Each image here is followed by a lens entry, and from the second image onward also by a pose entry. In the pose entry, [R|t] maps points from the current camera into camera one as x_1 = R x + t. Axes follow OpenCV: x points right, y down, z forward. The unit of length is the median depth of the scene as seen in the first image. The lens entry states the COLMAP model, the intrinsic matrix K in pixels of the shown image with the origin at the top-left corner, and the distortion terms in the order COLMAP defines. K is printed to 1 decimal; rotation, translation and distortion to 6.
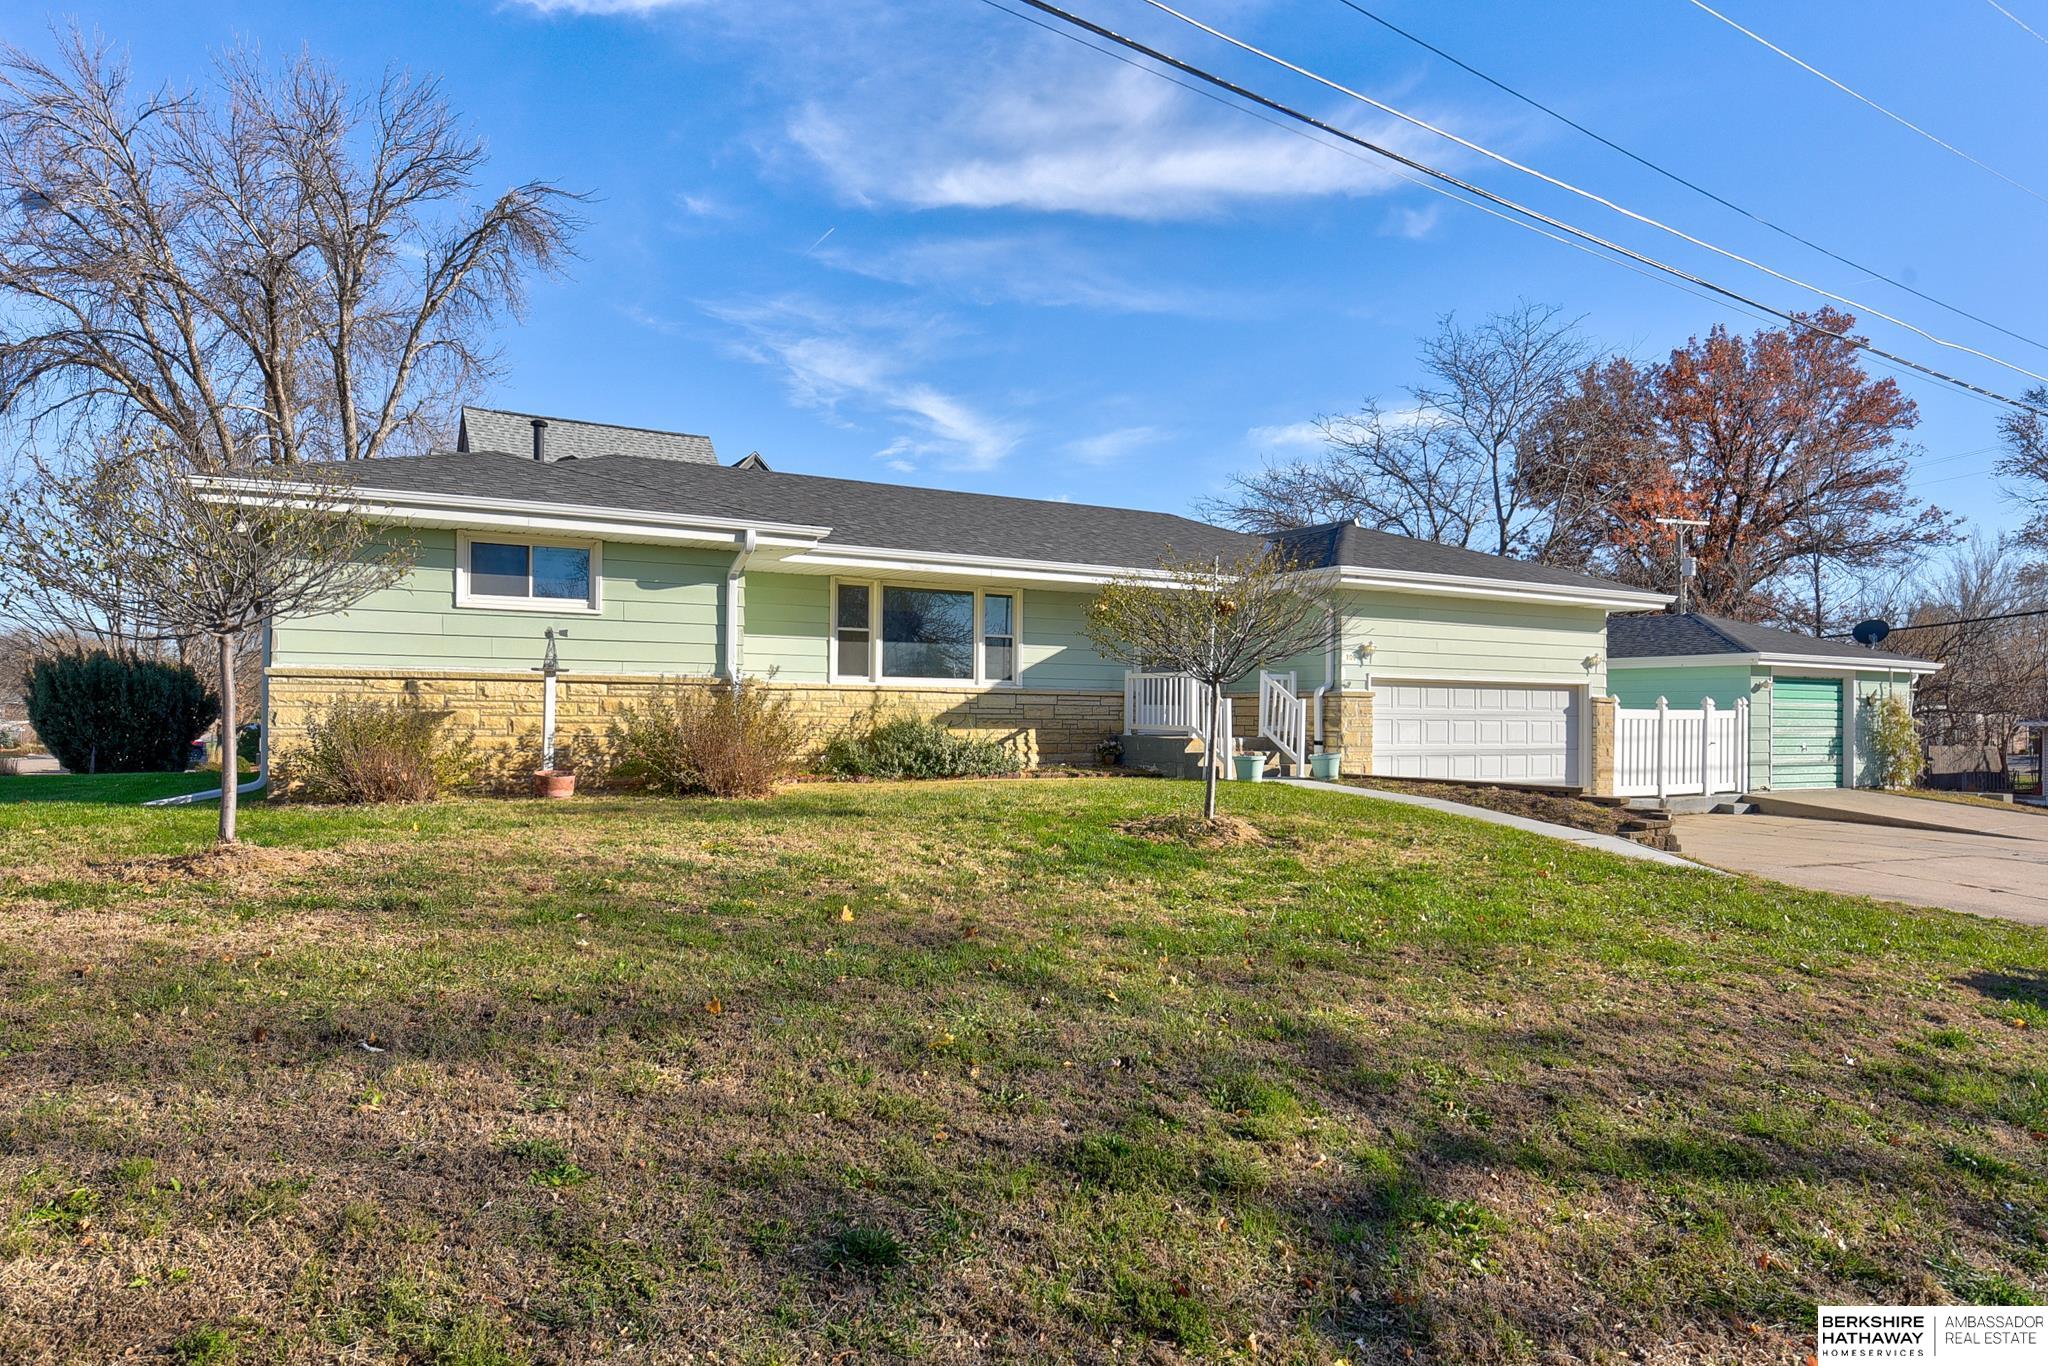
lens RADIAL K [[1264.6, 0, 1033.1], [0, 1264.6, 703.6], [0, 0, 1]] dist [-0.004658, 0.001803]
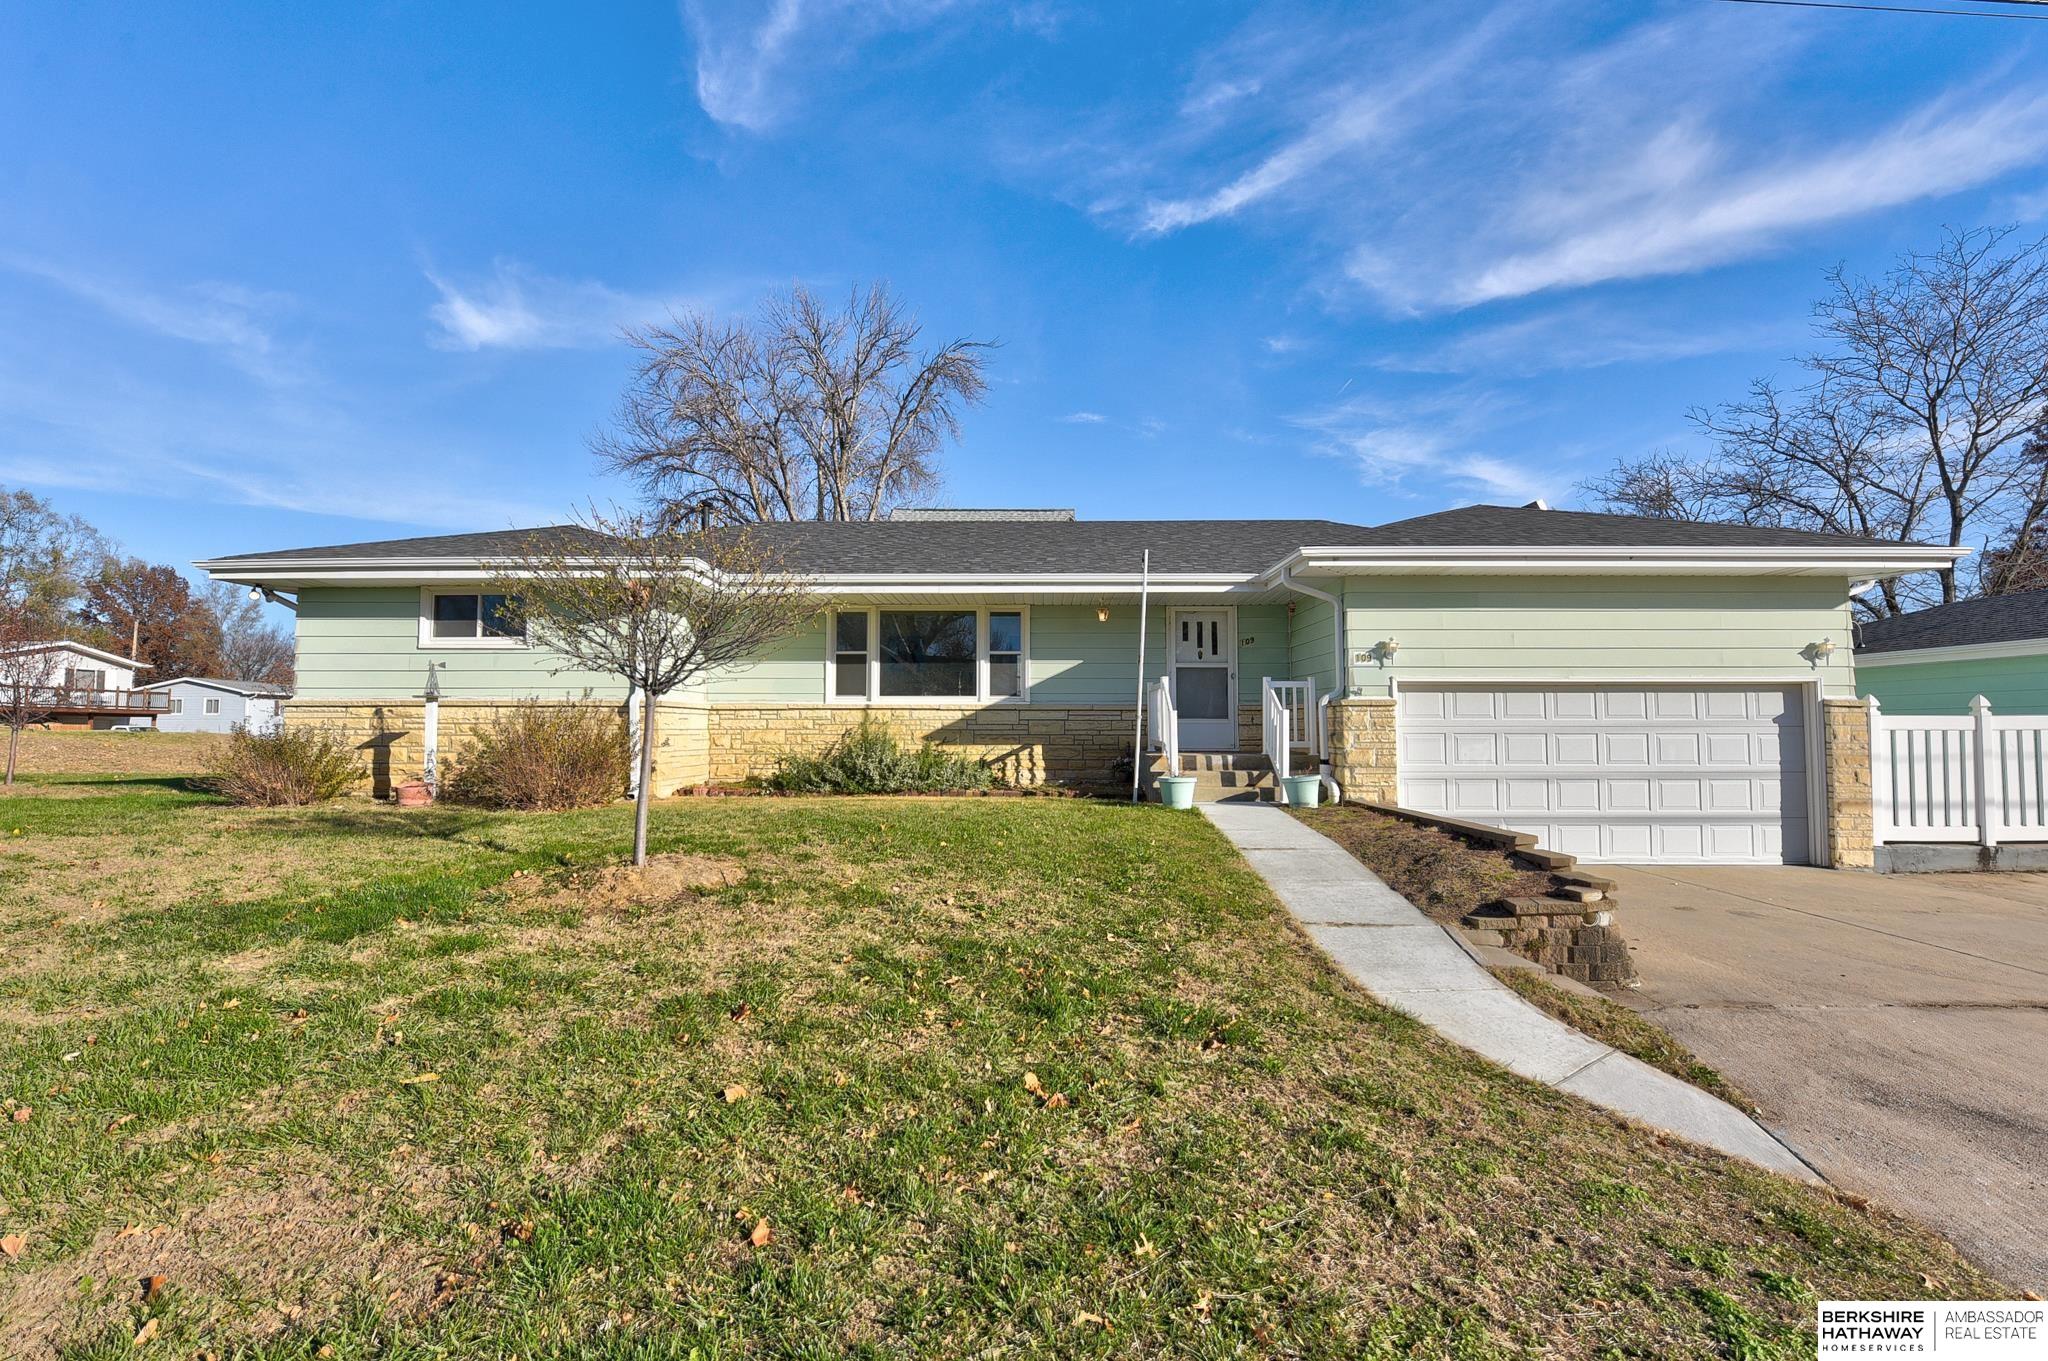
lens RADIAL K [[970.9, 0, 1024.0], [0, 970.9, 680.5], [0, 0, 1]] dist [0.001750, -0.008608]
pose [[0.859956, -0.034466, -0.509203, 0.298304], [0.011732, 0.998788, -0.047790, 0.004506], [0.510233, 0.035124, 0.859318, 0.268813]]
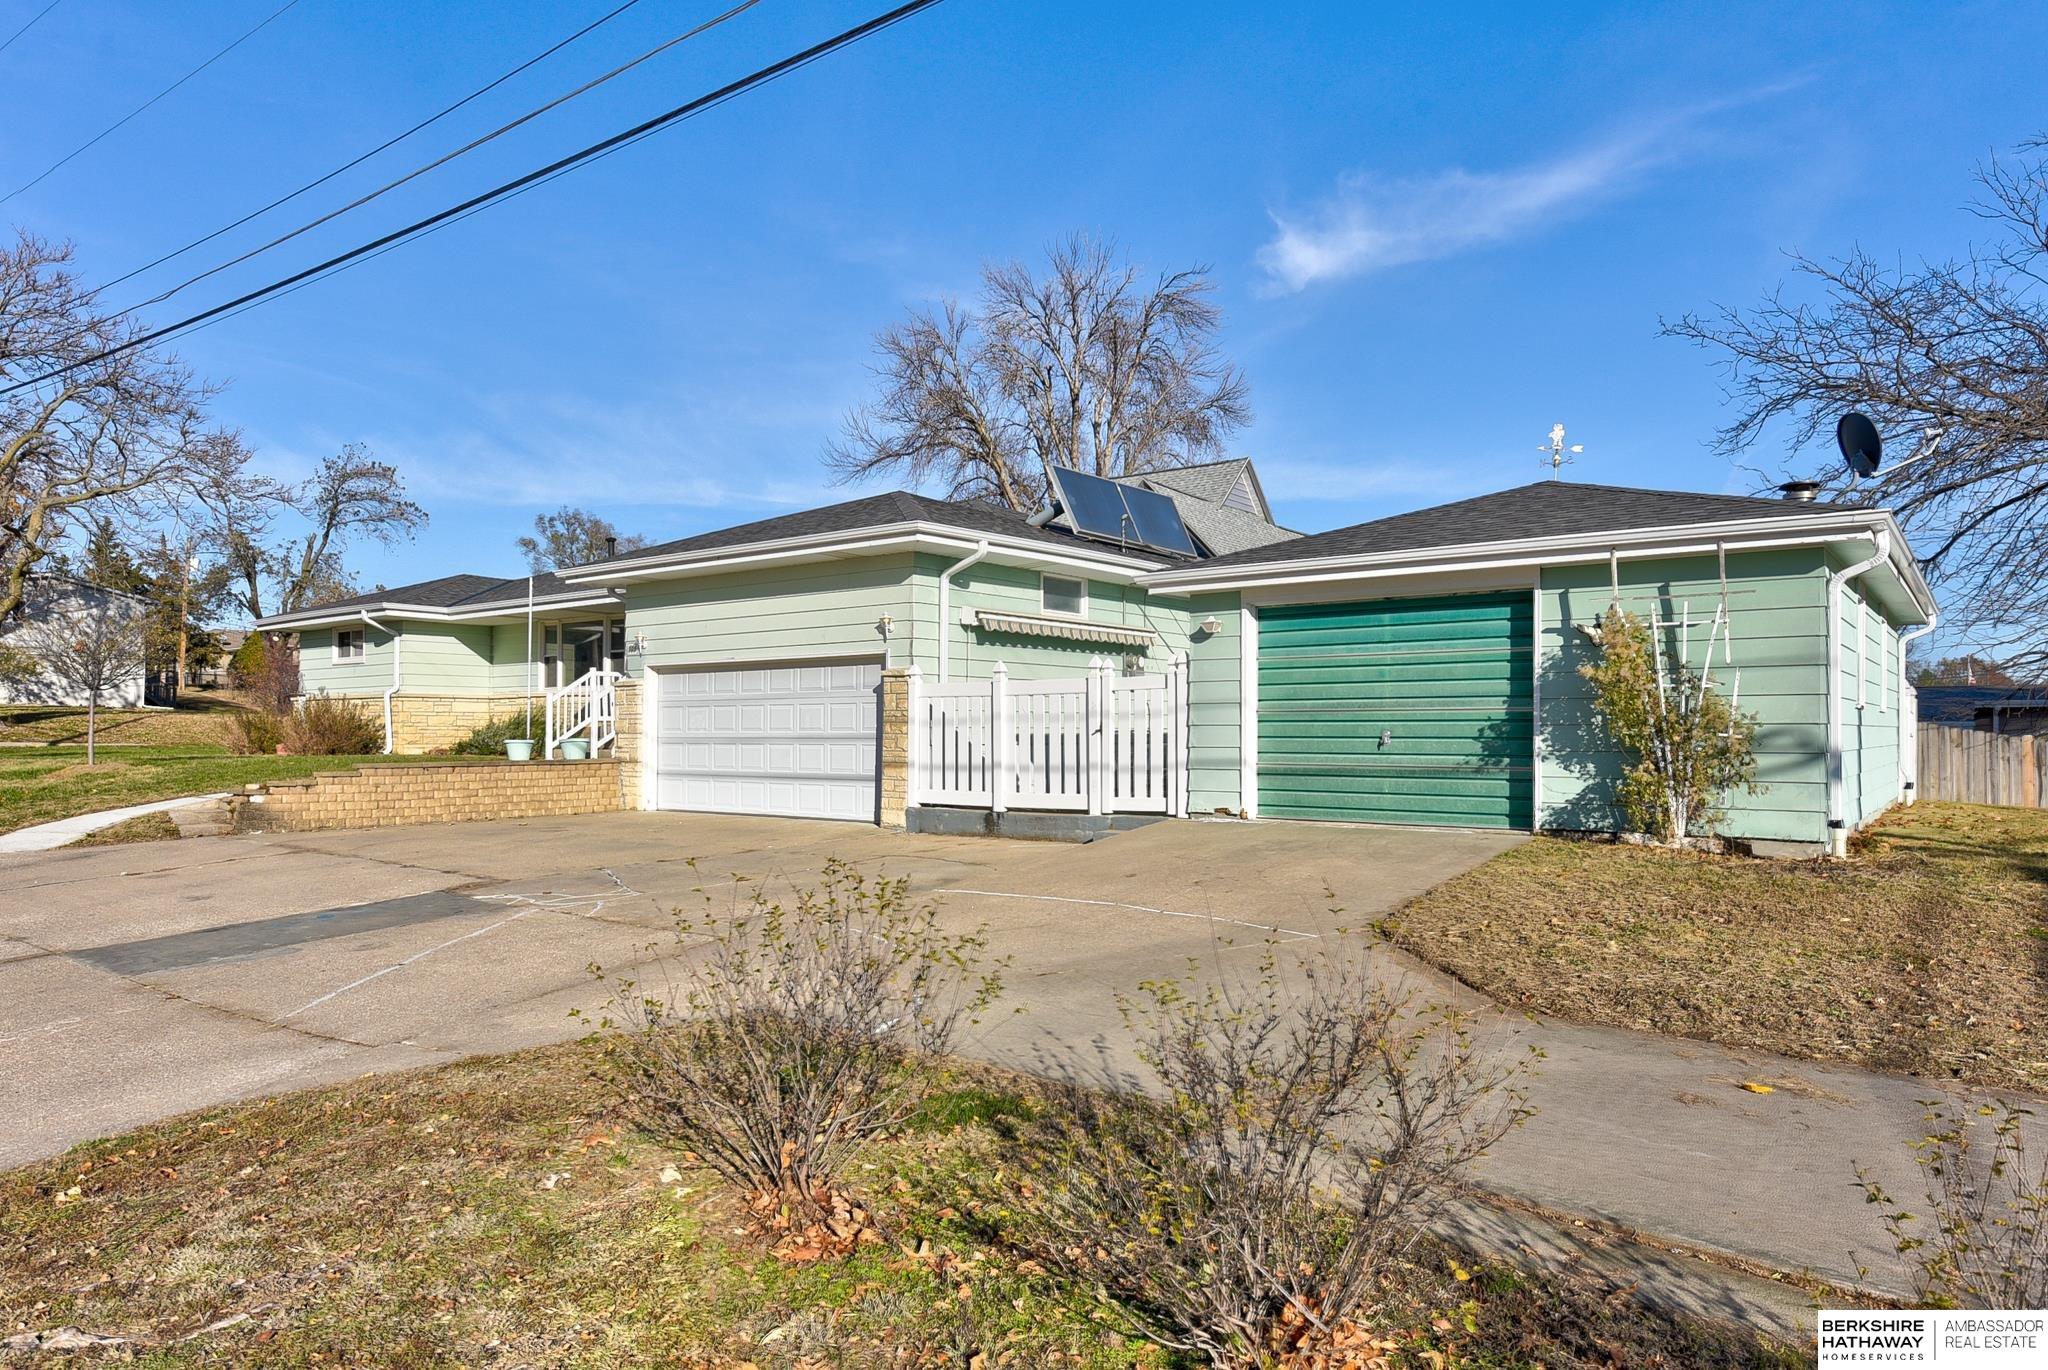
lens RADIAL K [[1264.6, 0, 1033.1], [0, 1264.6, 705.6], [0, 0, 1]] dist [-0.004658, 0.001803]
pose [[0.377994, -0.027720, -0.925393, 1.061060], [0.013832, 0.999609, -0.024293, 0.032558], [0.925705, -0.003618, 0.378230, 0.710607]]
